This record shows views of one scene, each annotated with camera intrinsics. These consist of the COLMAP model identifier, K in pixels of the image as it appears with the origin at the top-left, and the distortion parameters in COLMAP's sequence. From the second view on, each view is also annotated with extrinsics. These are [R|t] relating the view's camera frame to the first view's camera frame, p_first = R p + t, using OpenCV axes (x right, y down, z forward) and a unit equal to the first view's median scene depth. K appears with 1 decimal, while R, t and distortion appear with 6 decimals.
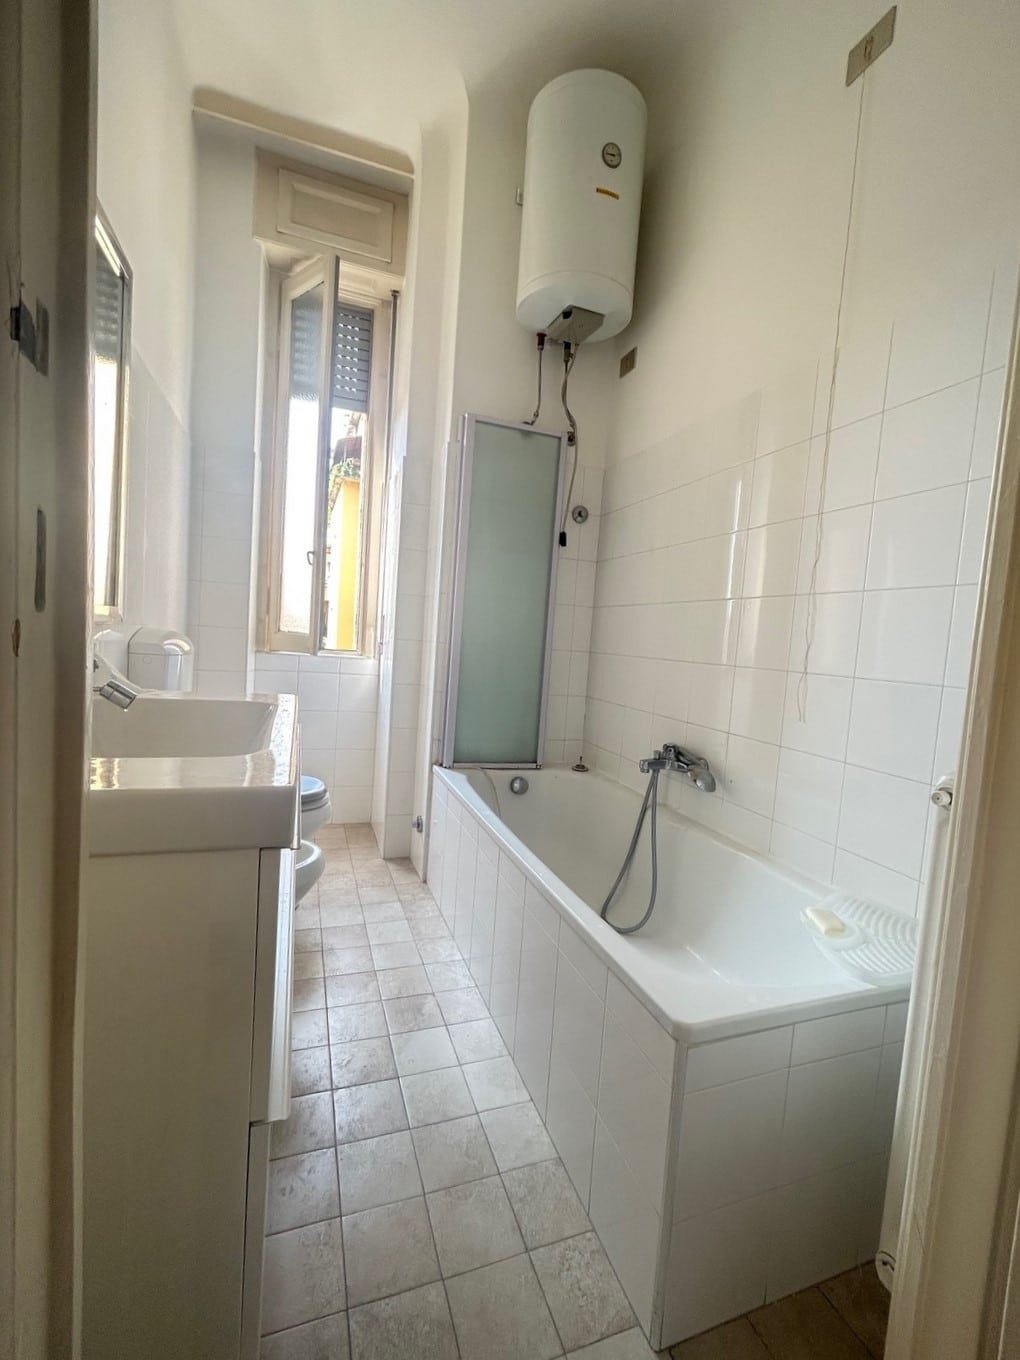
lens RADIAL K [[576.7, 0, 509.6], [0, 576.7, 680.7], [0, 0, 1]] dist [0.001290, 0.000370]
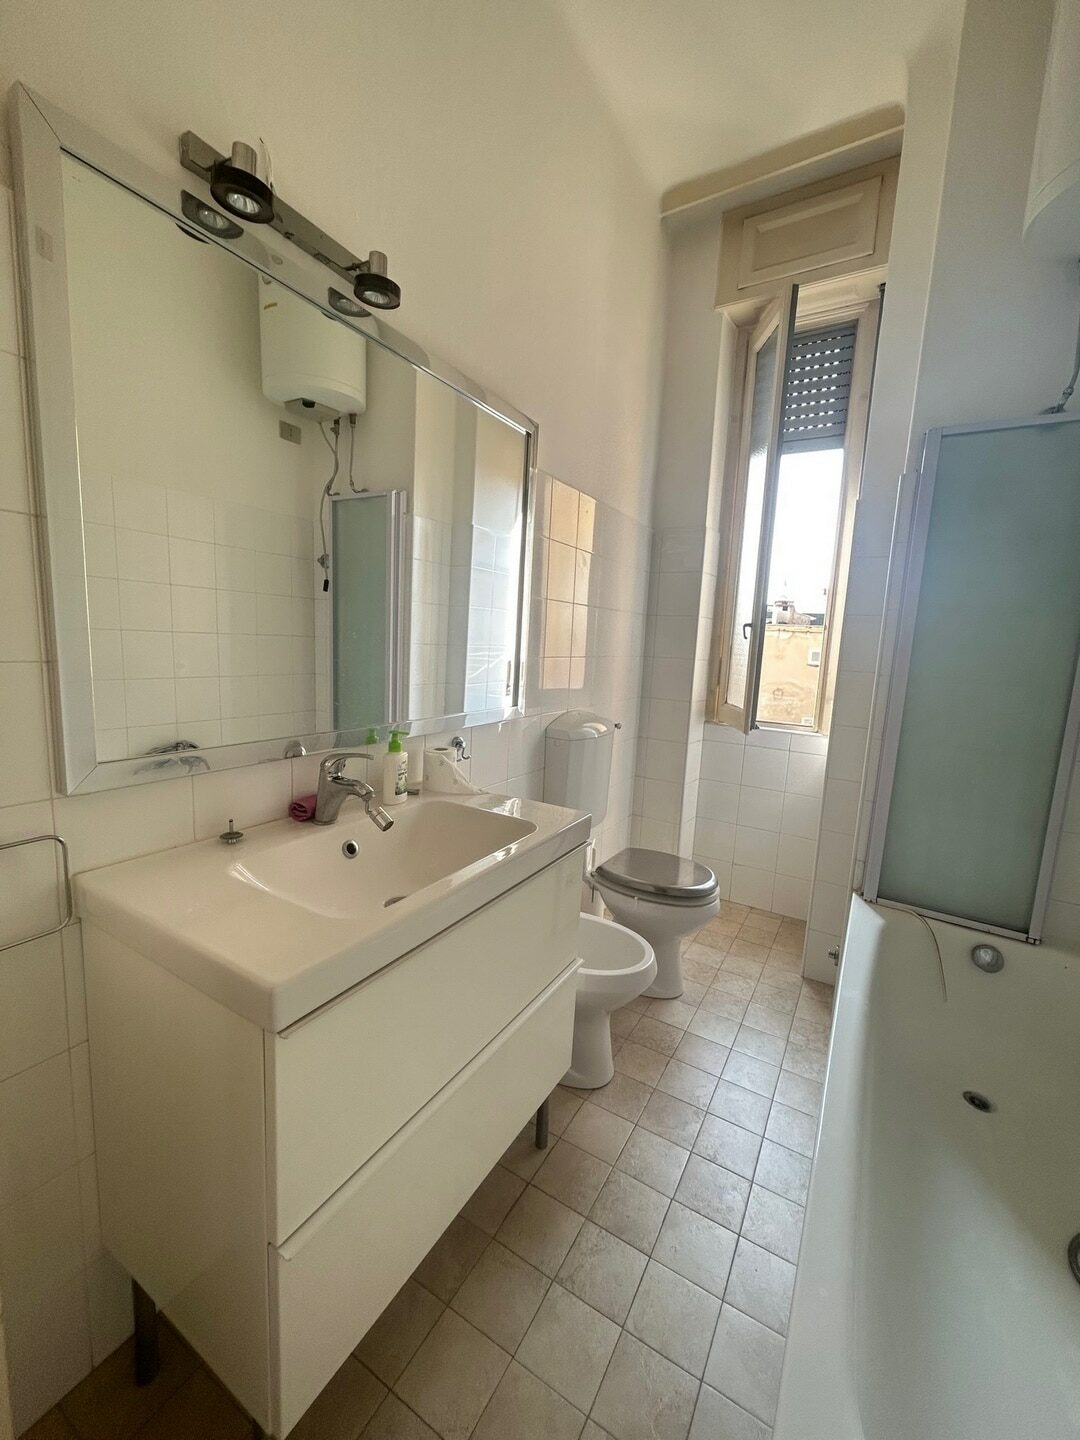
lens RADIAL K [[577.9, 0, 540.3], [0, 577.9, 721.4], [0, 0, 1]] dist [0.002440, -0.000315]
pose [[0.637342, 0.071814, -0.767227, 0.172121], [-0.055646, 0.997338, 0.047127, -0.093115], [0.768569, 0.012657, 0.639642, 0.145646]]
